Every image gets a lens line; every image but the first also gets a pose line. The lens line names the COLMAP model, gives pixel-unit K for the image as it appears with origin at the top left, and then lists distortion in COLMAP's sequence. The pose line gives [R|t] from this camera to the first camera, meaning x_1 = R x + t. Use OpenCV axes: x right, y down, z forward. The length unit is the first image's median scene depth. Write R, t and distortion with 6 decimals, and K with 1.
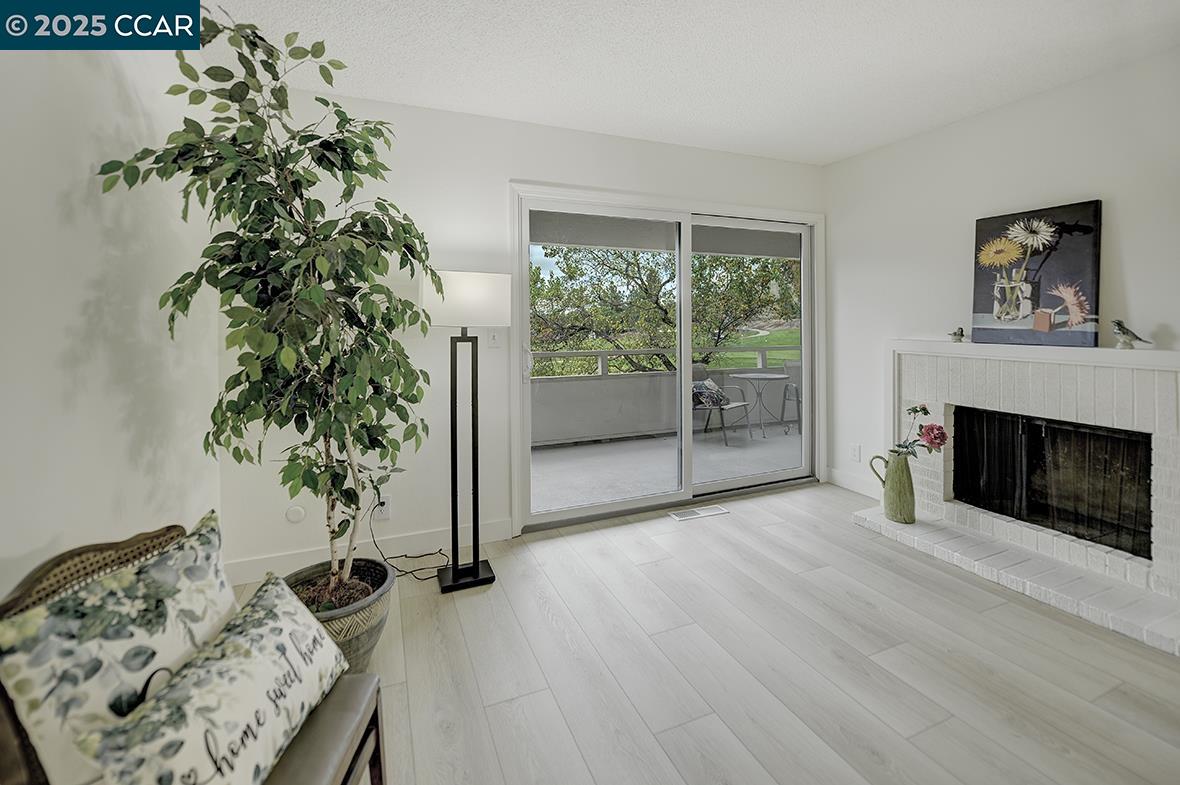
lens RADIAL K [[513.1, 0, 584.9], [0, 513.1, 334.5], [0, 0, 1]] dist [0.000337, 0.000067]
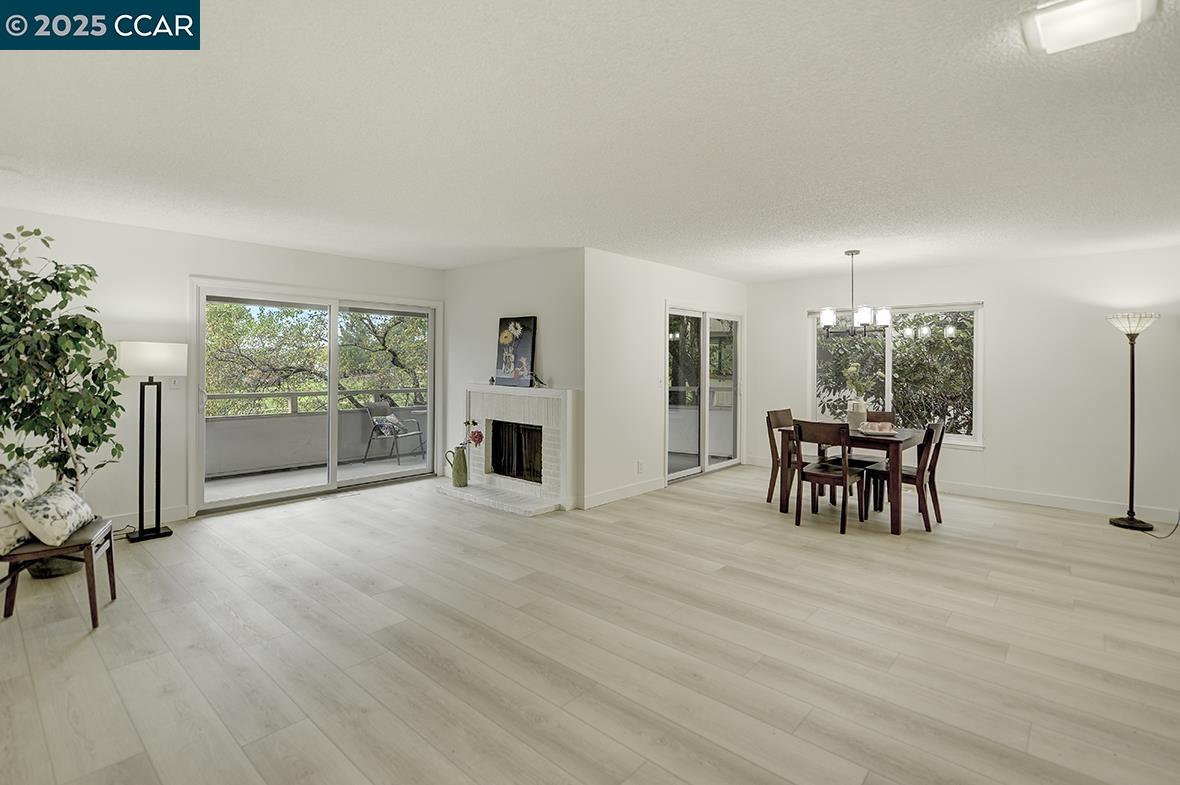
lens RADIAL K [[547.7, 0, 595.3], [0, 547.7, 370.1], [0, 0, 1]] dist [-0.002433, -0.000633]
pose [[0.891854, 0.010323, 0.452205, 0.198517], [-0.005422, 0.999912, -0.012134, -0.017191], [-0.452290, 0.008370, 0.891832, -0.993884]]
